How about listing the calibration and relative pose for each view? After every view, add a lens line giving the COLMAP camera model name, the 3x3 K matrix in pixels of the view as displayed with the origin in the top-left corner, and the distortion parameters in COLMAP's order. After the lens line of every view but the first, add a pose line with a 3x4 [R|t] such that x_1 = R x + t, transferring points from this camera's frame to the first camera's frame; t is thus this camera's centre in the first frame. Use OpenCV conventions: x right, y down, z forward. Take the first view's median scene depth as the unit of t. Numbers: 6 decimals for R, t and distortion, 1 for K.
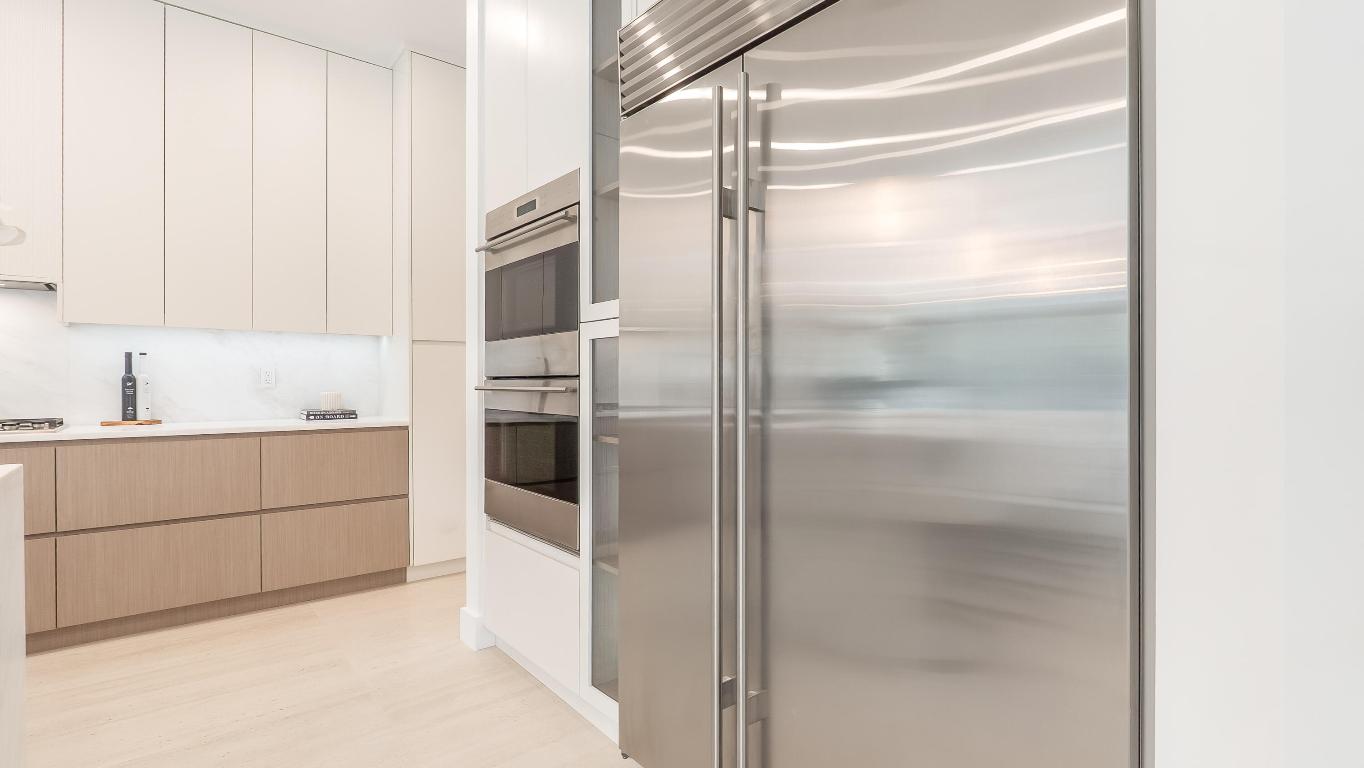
lens RADIAL K [[628.1, 0, 679.7], [0, 628.1, 384.0], [0, 0, 1]] dist [-0.010434, -0.000282]
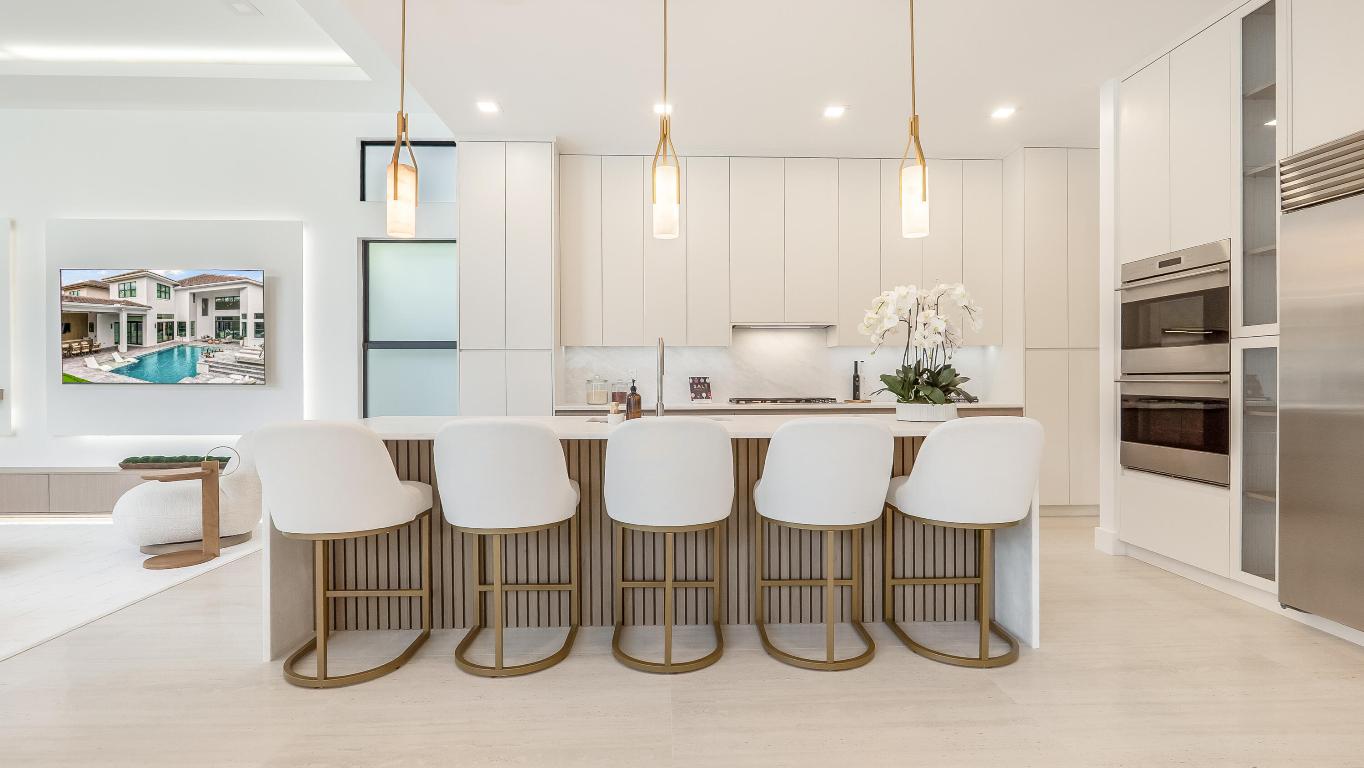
lens RADIAL K [[628.1, 0, 677.6], [0, 628.1, 381.7], [0, 0, 1]] dist [-0.010434, -0.000282]
pose [[0.783843, -0.000658, -0.620958, -0.184000], [0.002194, 0.999996, 0.001710, 0.003329], [0.620955, -0.002703, 0.783842, -0.708428]]
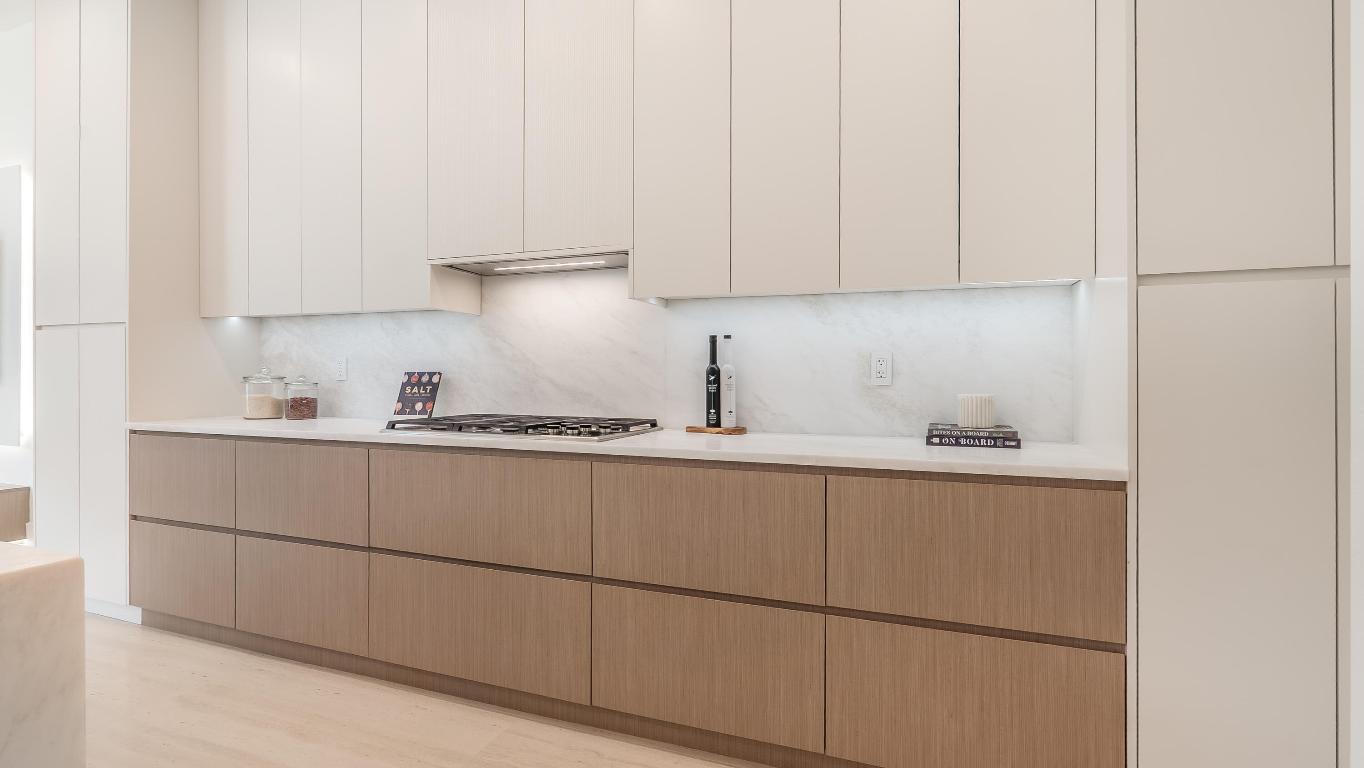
lens RADIAL K [[628.1, 0, 703.6], [0, 628.1, 375.9], [0, 0, 1]] dist [-0.010434, -0.000282]
pose [[0.487832, 0.003466, -0.872931, -0.238386], [-0.003060, 0.999993, 0.002261, -0.003987], [0.872932, 0.001568, 0.487839, 0.633450]]
